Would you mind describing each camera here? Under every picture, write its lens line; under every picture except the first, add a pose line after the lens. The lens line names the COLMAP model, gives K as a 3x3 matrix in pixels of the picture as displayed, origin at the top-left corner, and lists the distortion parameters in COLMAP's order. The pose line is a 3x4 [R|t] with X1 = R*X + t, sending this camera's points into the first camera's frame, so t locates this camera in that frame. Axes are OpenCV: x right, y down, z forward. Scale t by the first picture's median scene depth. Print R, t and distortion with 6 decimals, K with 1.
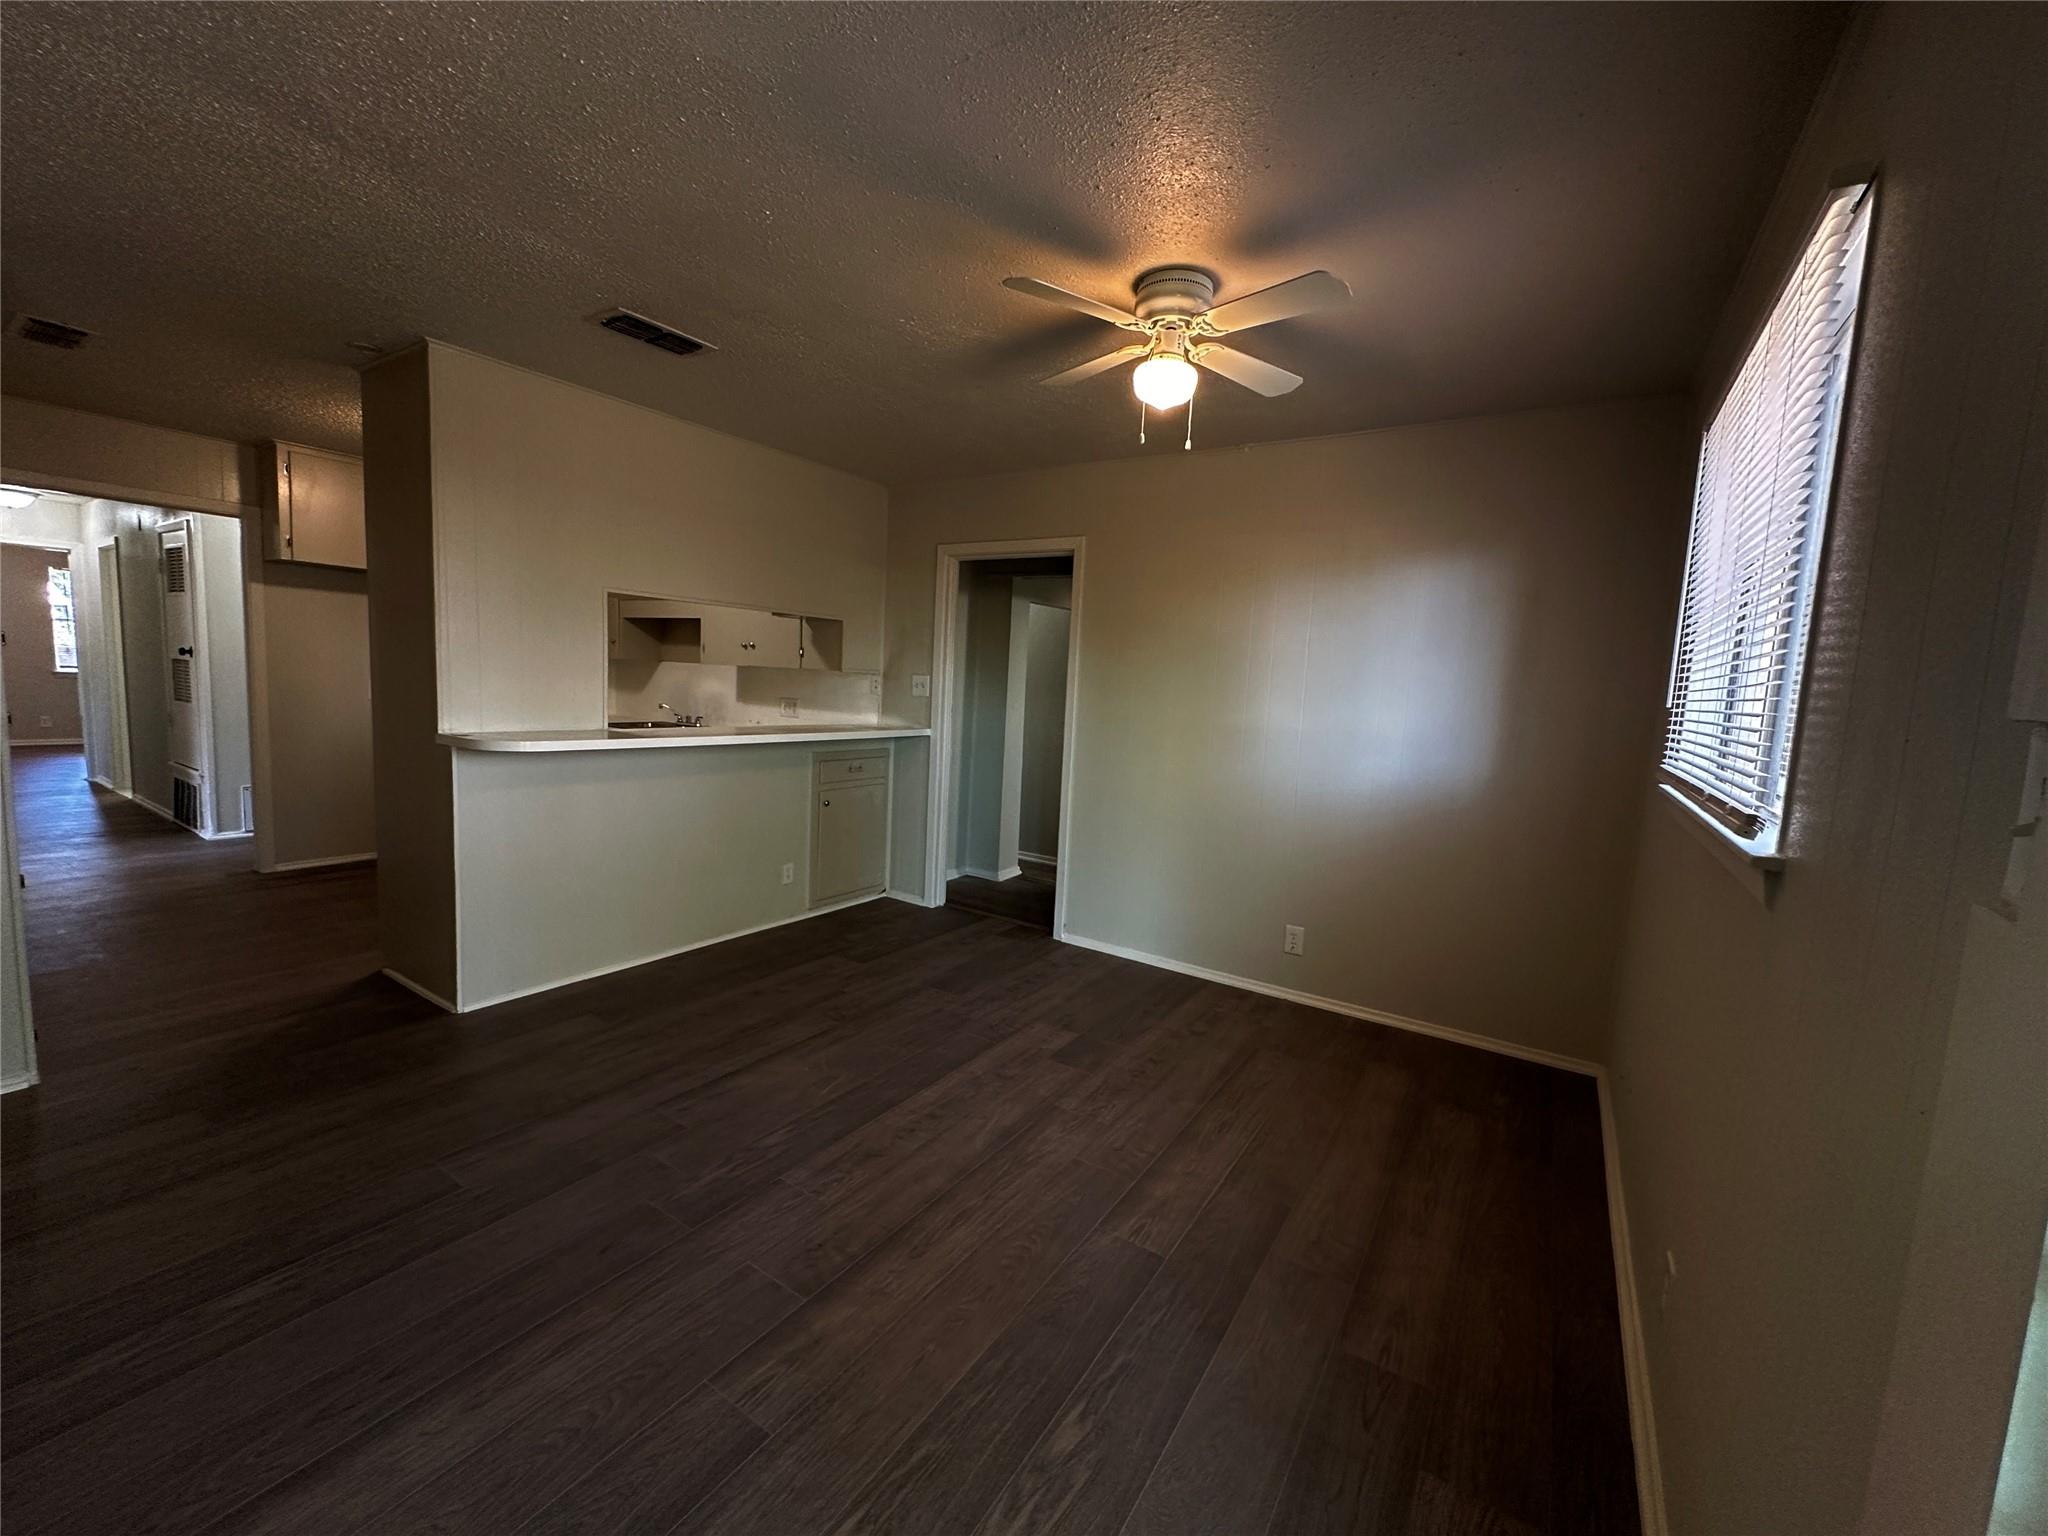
lens RADIAL K [[812.8, 0, 1020.3], [0, 812.8, 767.4], [0, 0, 1]] dist [-0.001117, -0.000165]
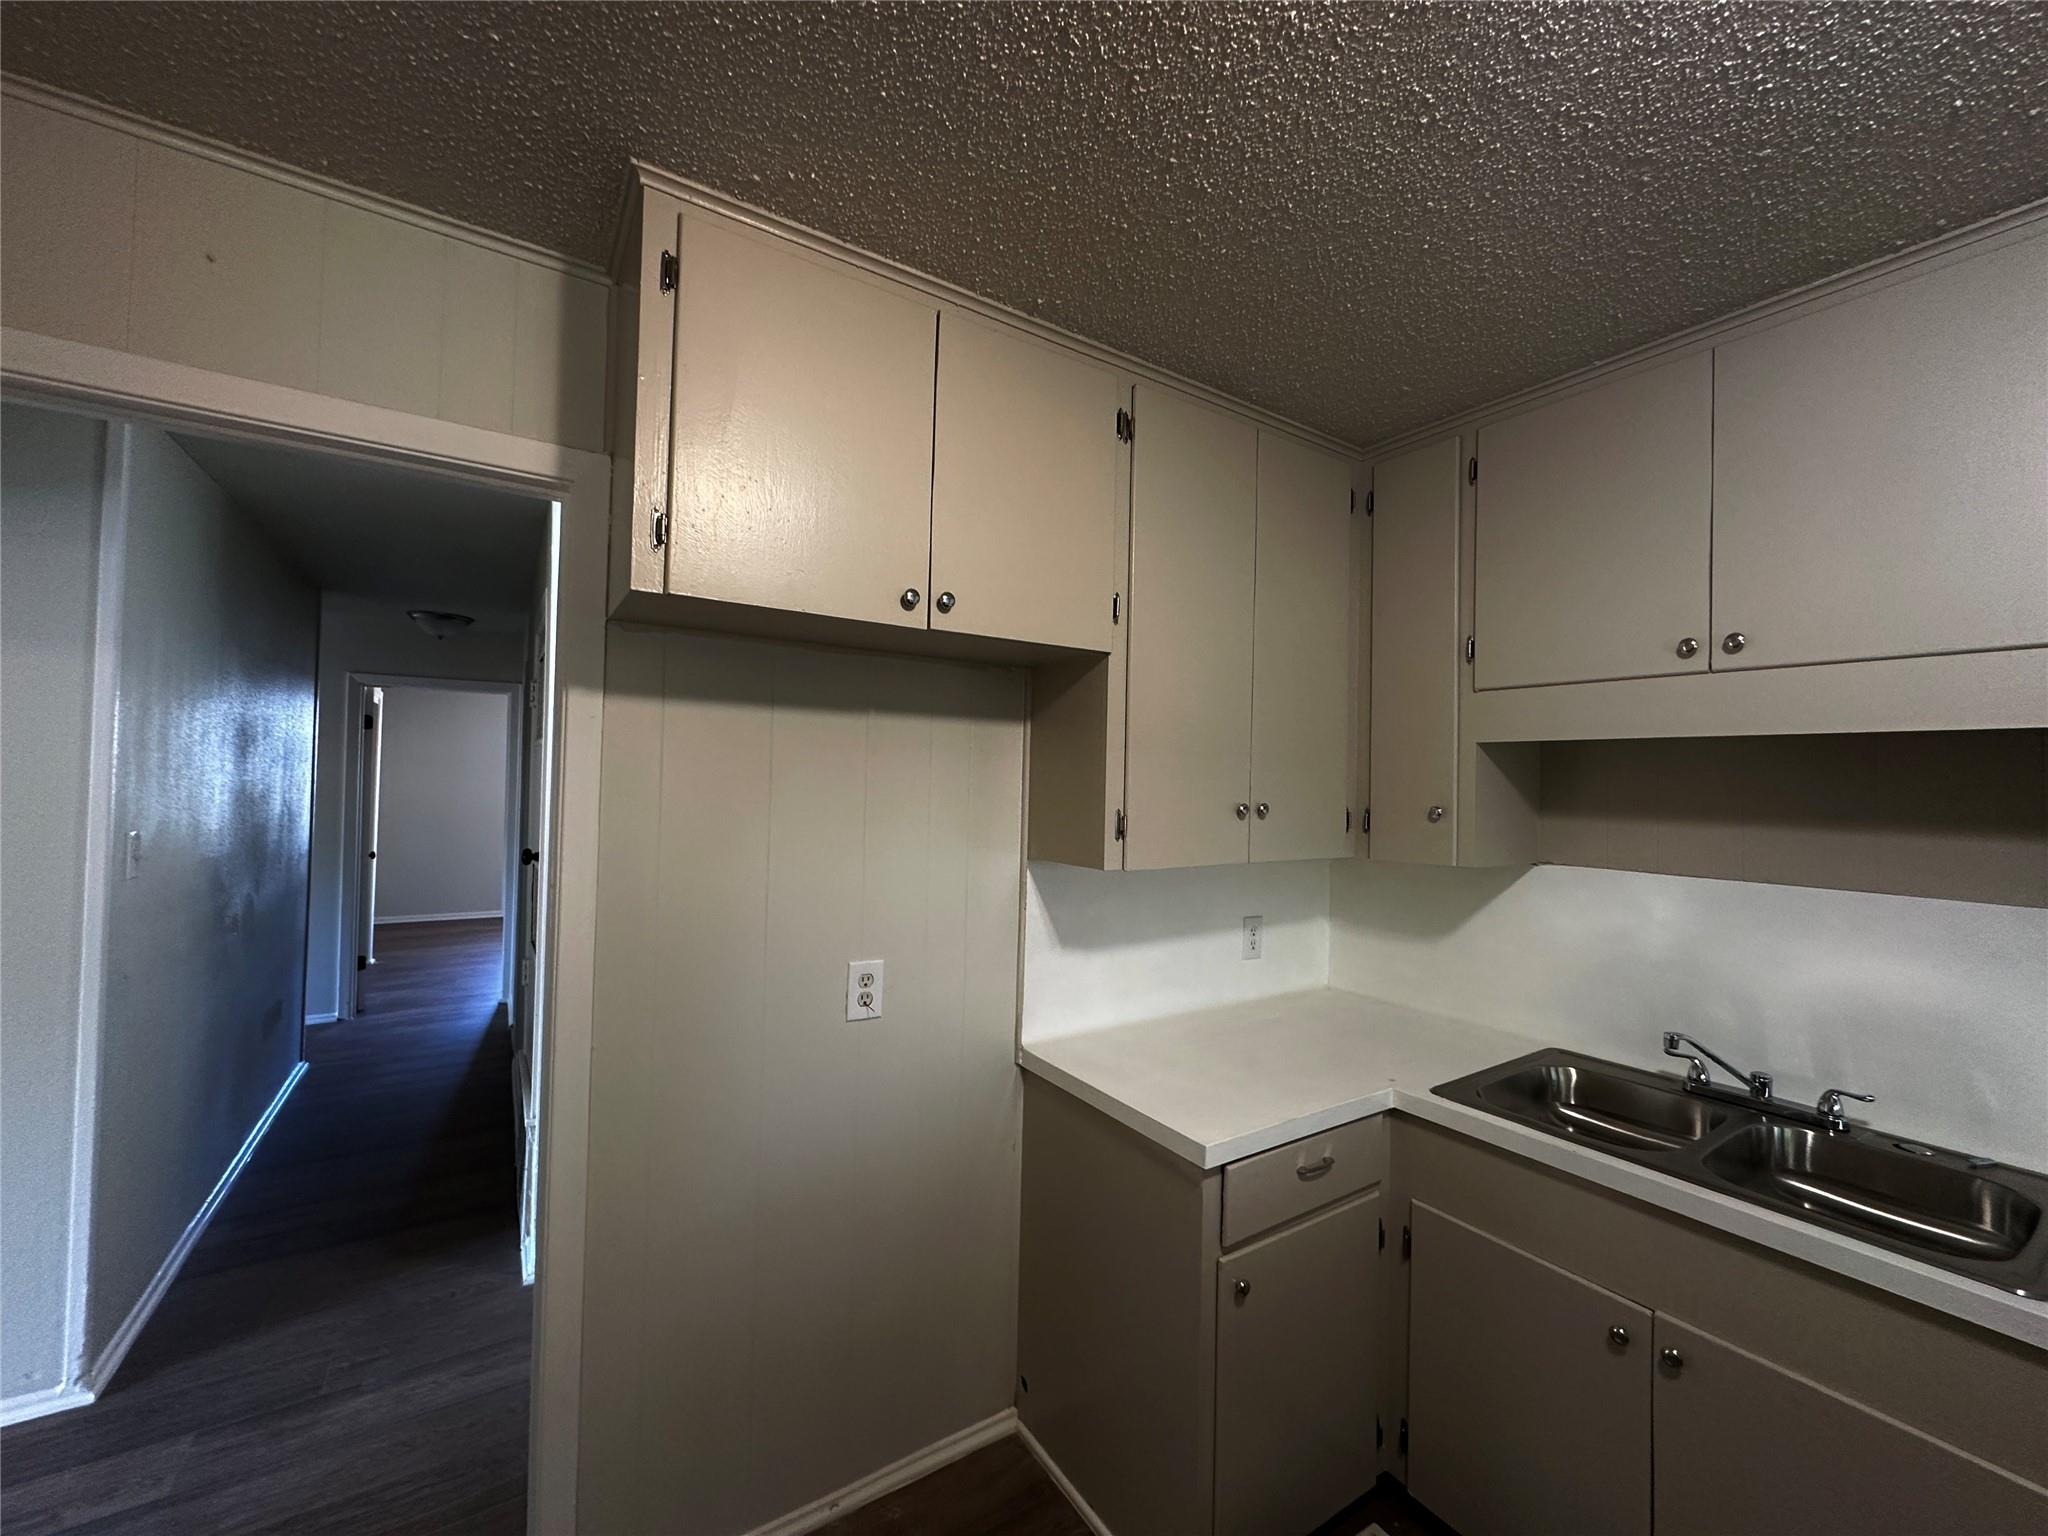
lens RADIAL K [[812.8, 0, 1027.0], [0, 812.8, 763.8], [0, 0, 1]] dist [-0.001117, -0.000165]
pose [[0.919244, -0.040210, -0.391629, -0.885007], [-0.017343, 0.989668, -0.142322, -0.209472], [0.393306, 0.137621, 0.909049, 1.045709]]
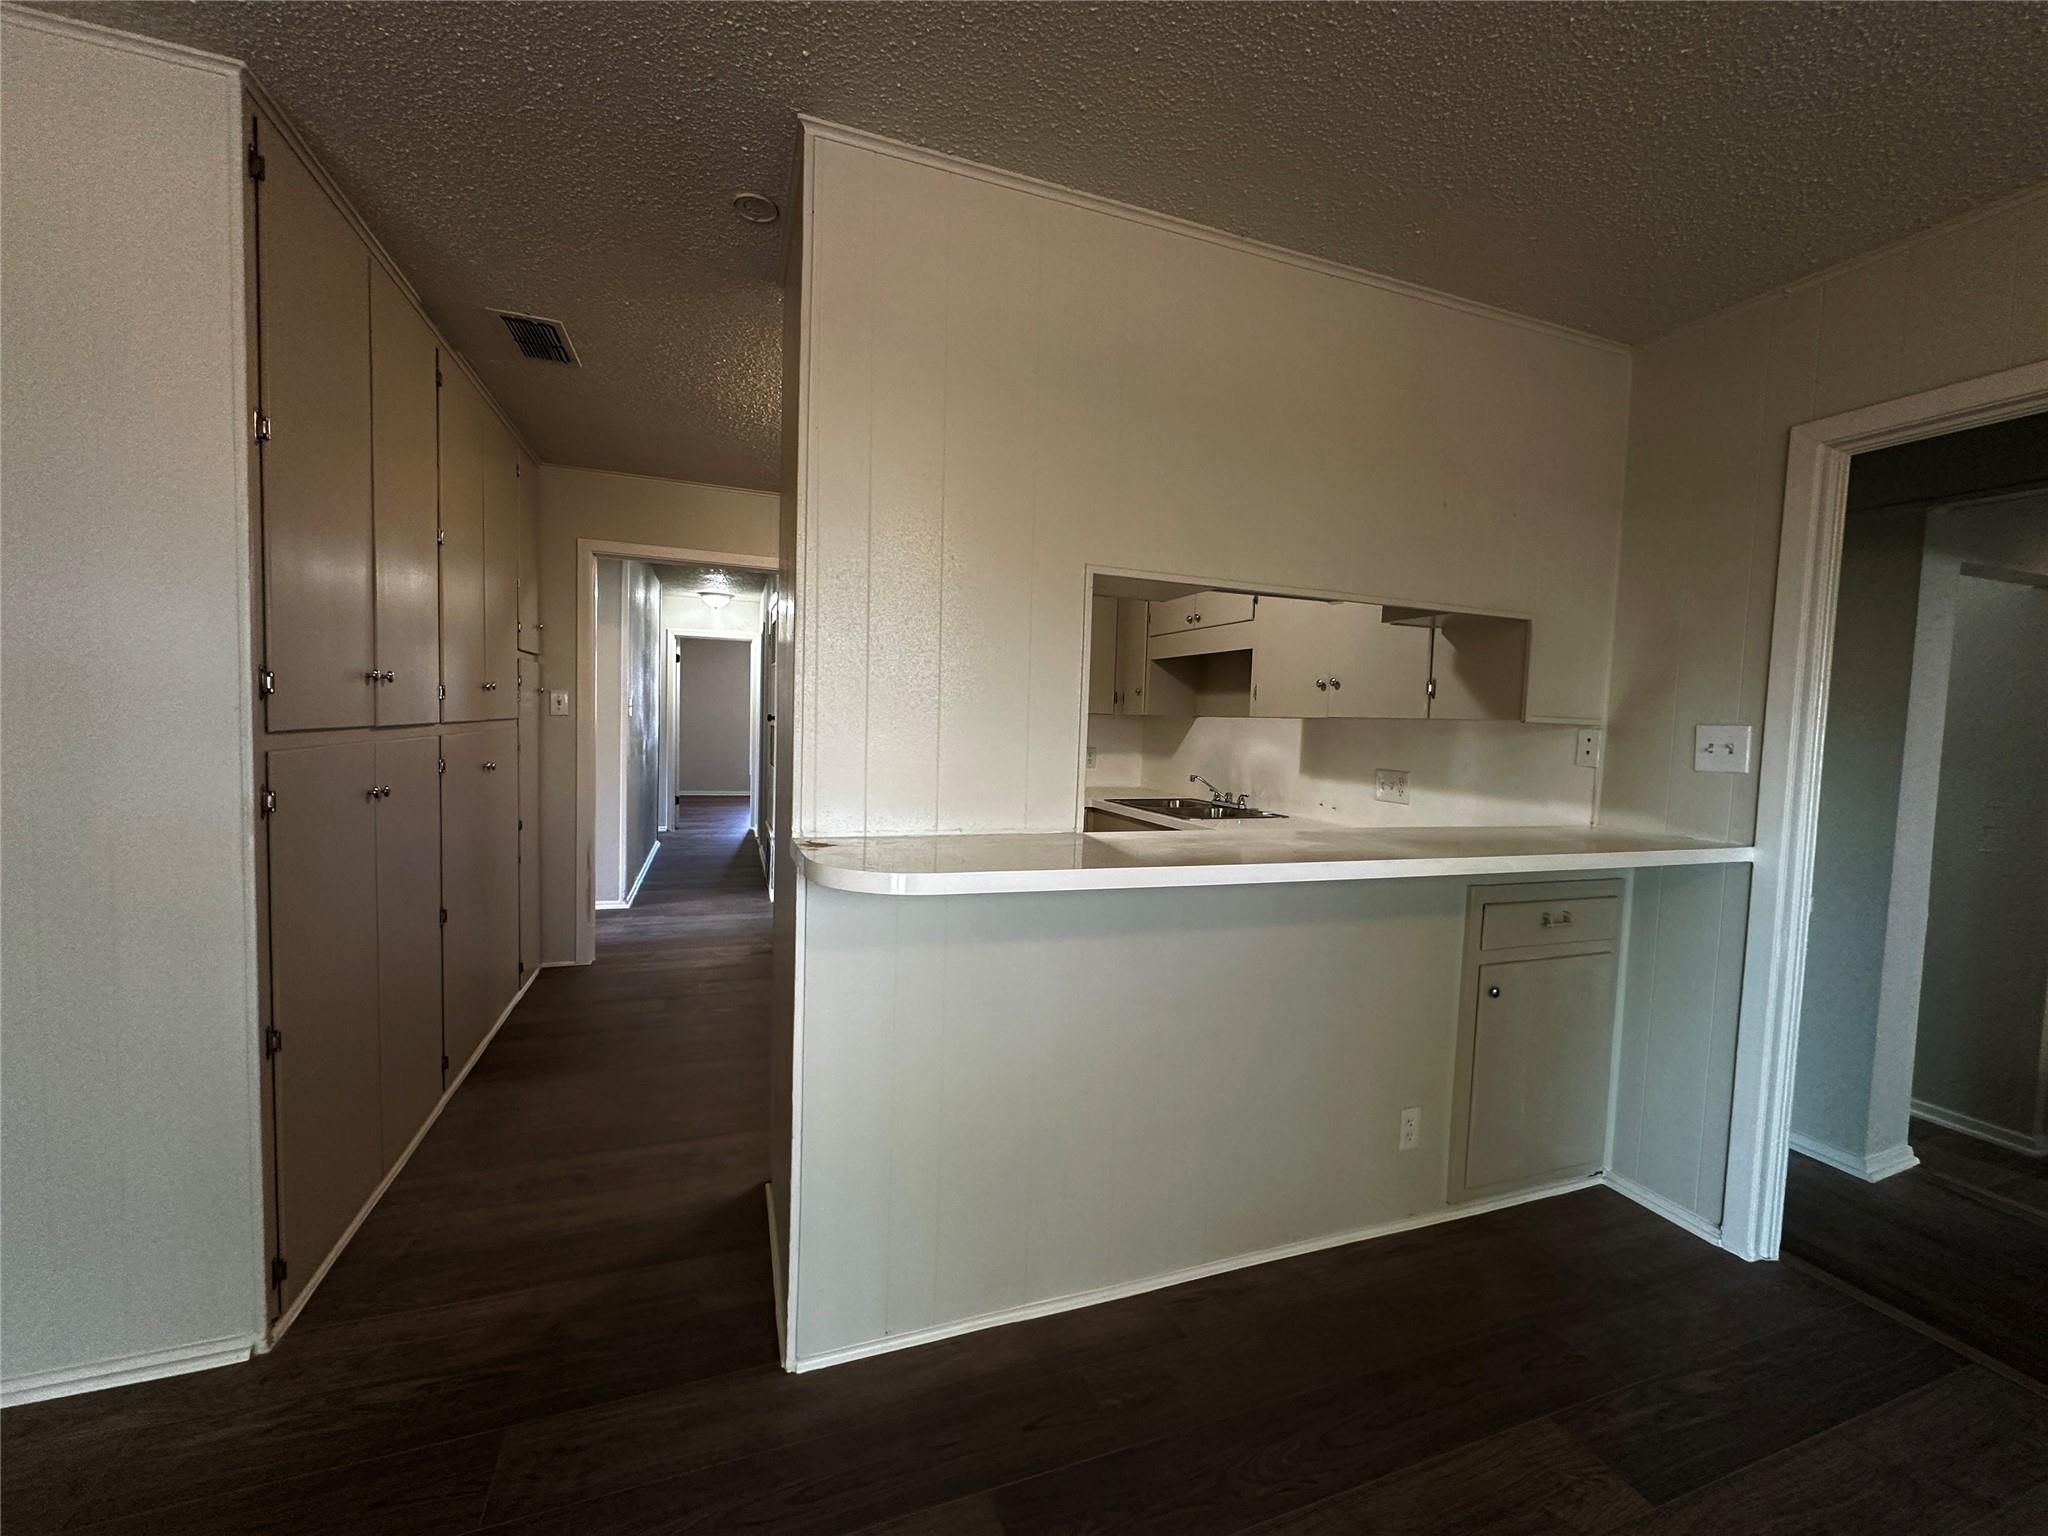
lens RADIAL K [[812.8, 0, 1025.5], [0, 812.8, 764.3], [0, 0, 1]] dist [-0.001117, -0.000165]
pose [[0.807787, 0.010420, -0.589382, -0.229339], [-0.057729, 0.996436, -0.061505, -0.057065], [0.586641, 0.083707, 0.805510, 0.553380]]
